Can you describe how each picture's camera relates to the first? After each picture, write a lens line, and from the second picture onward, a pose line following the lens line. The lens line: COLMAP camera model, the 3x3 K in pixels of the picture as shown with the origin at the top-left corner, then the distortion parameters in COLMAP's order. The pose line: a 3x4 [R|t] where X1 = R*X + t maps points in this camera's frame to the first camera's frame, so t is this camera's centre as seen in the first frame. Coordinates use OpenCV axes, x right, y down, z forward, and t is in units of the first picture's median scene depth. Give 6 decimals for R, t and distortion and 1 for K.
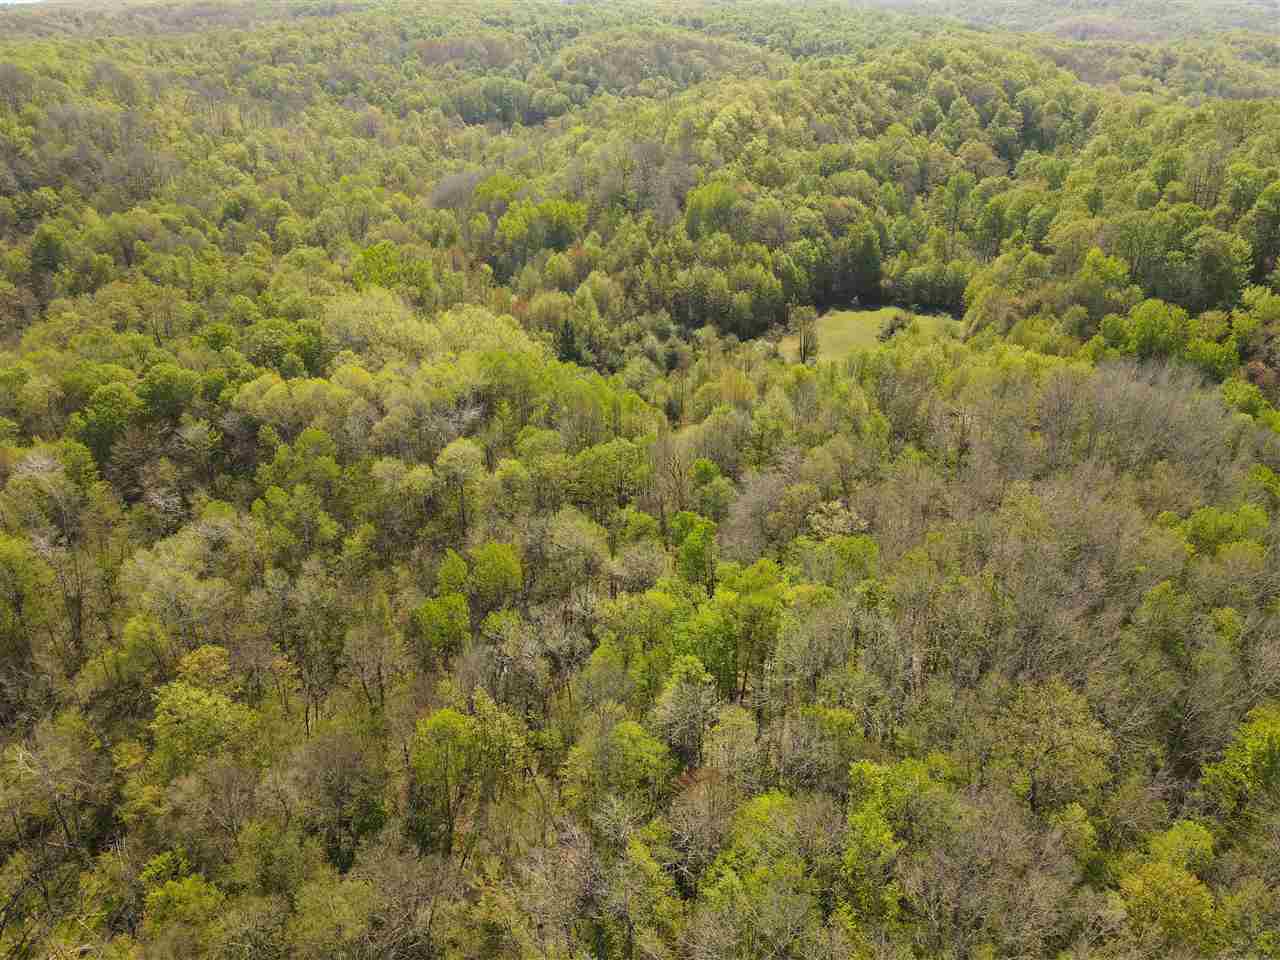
lens RADIAL K [[954.6, 0, 644.7], [0, 954.6, 465.9], [0, 0, 1]] dist [0.012542, 0.006269]
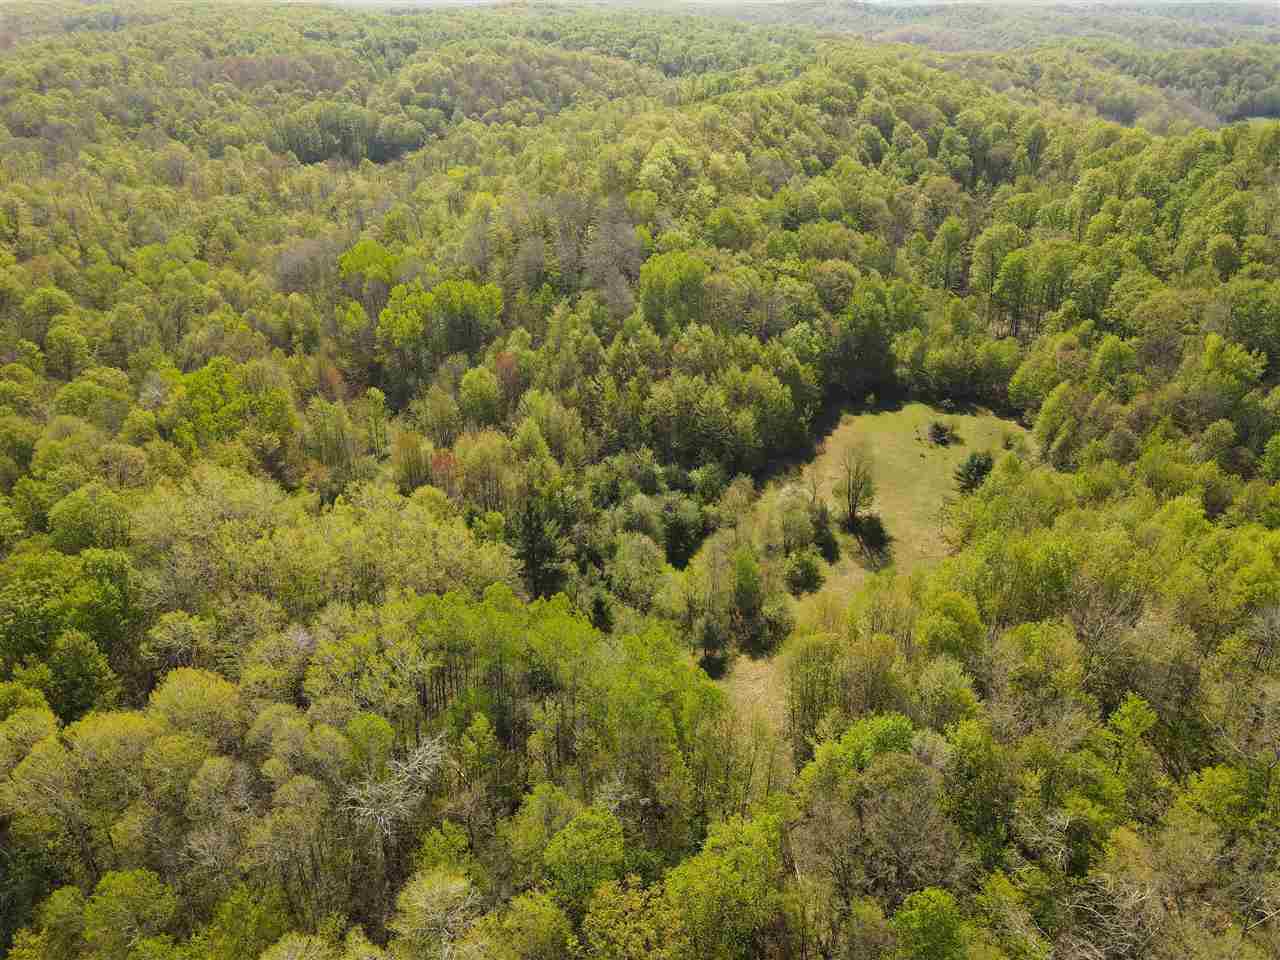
lens RADIAL K [[954.6, 0, 650.8], [0, 954.6, 467.3], [0, 0, 1]] dist [0.012542, 0.006269]
pose [[0.983835, -0.080462, 0.159983, -0.066975], [0.081569, 0.996668, -0.000358, -0.109415], [-0.159421, 0.013402, 0.987120, 0.223126]]
